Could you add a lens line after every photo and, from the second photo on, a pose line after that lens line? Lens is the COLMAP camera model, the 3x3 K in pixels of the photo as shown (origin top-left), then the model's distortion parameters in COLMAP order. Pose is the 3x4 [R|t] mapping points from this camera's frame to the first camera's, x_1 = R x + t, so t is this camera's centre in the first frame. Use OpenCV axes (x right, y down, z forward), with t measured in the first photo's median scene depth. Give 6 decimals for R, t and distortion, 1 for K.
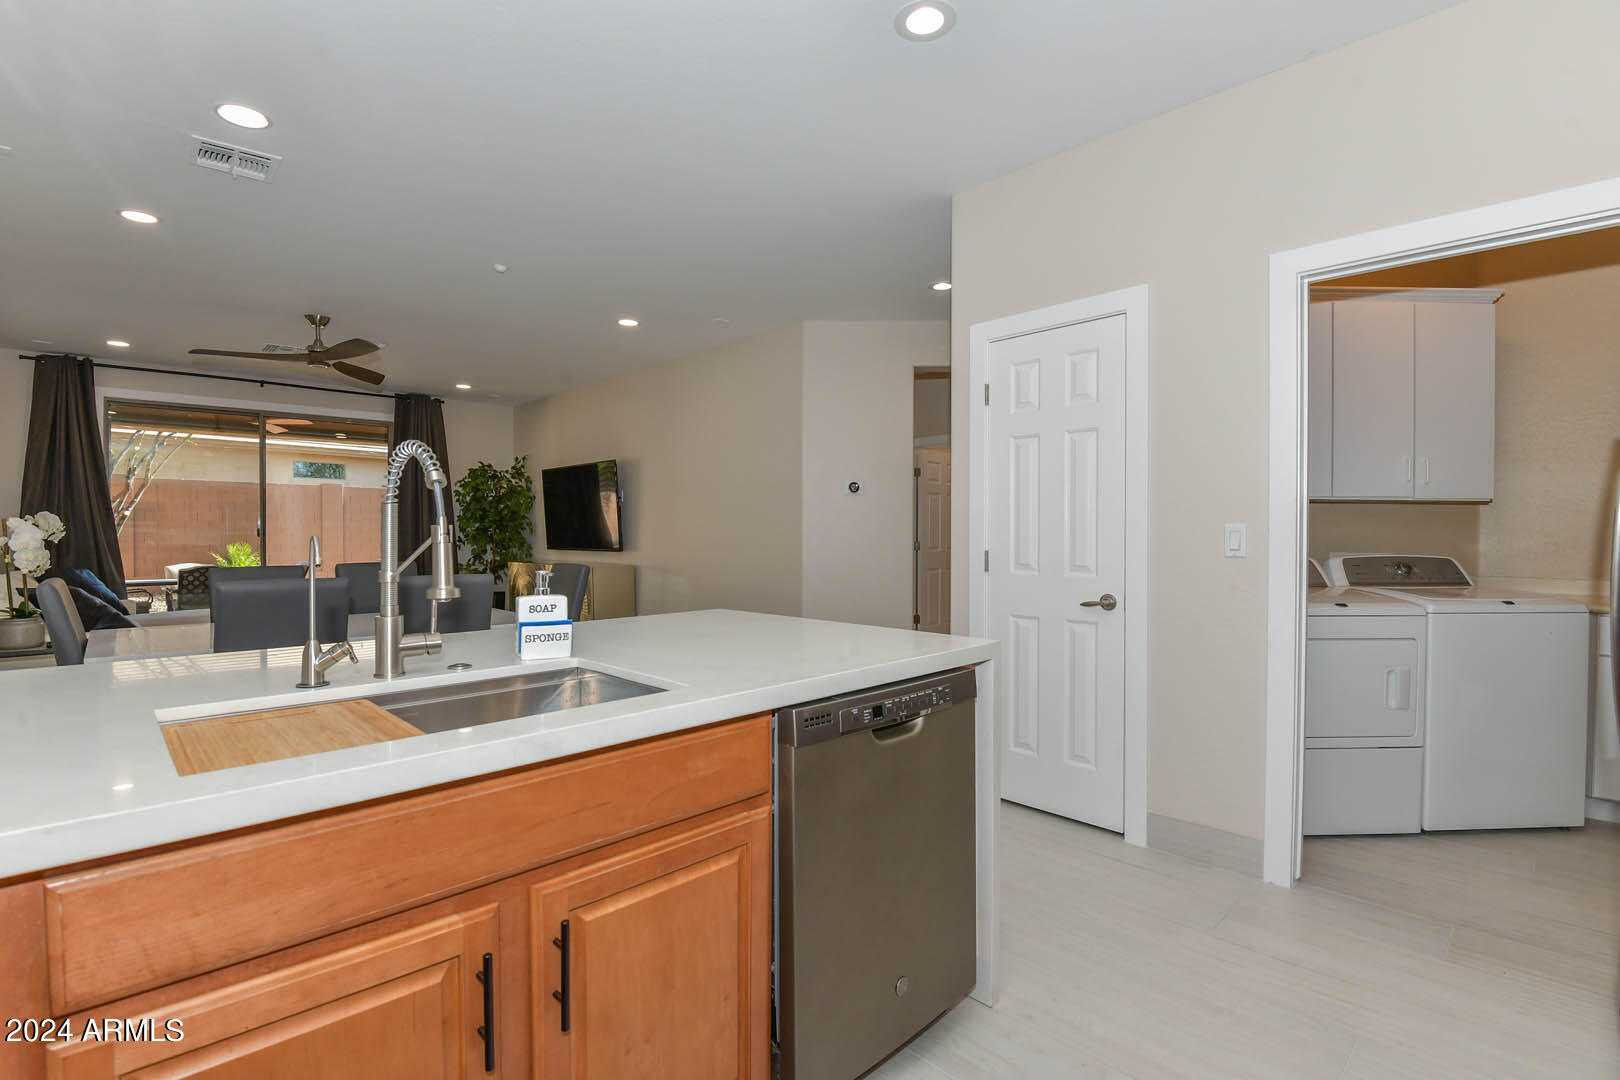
lens RADIAL K [[748.1, 0, 817.5], [0, 748.1, 539.2], [0, 0, 1]] dist [-0.002875, -0.012335]
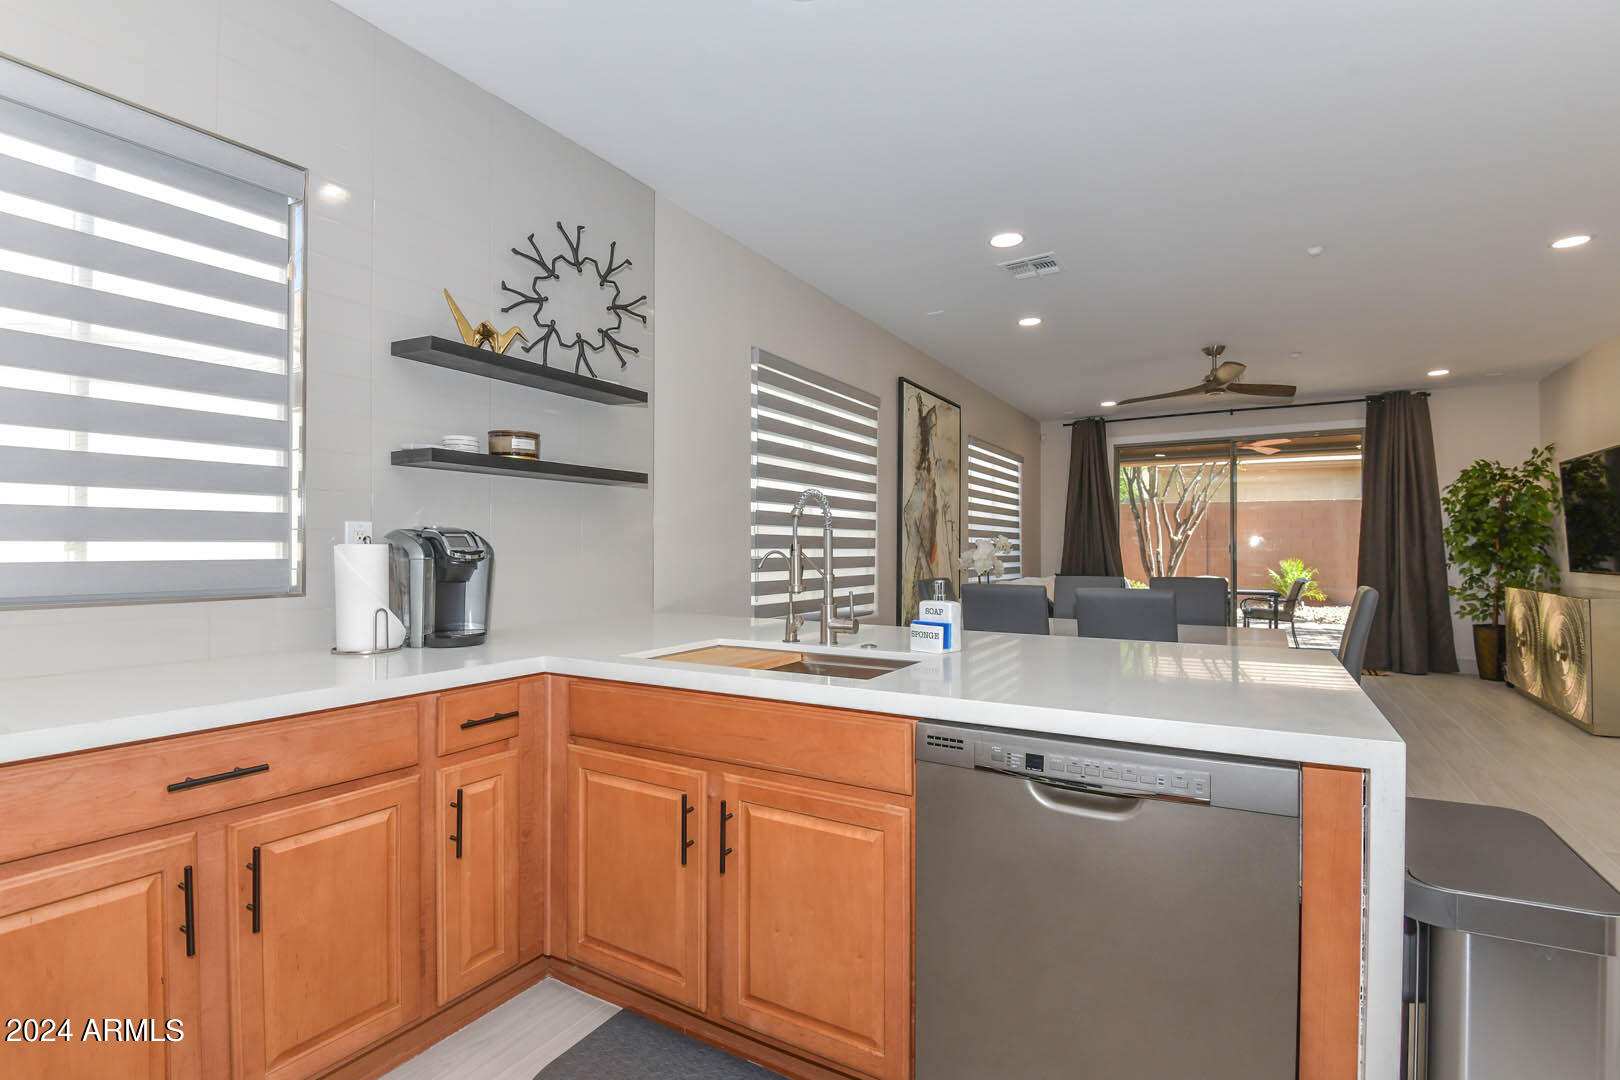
lens RADIAL K [[748.1, 0, 776.2], [0, 748.1, 547.1], [0, 0, 1]] dist [-0.002875, -0.012335]
pose [[0.231277, -0.002159, -0.972886, 0.159043], [-0.008881, 0.999951, -0.004330, -0.000876], [0.972847, 0.009641, 0.231247, 0.099149]]
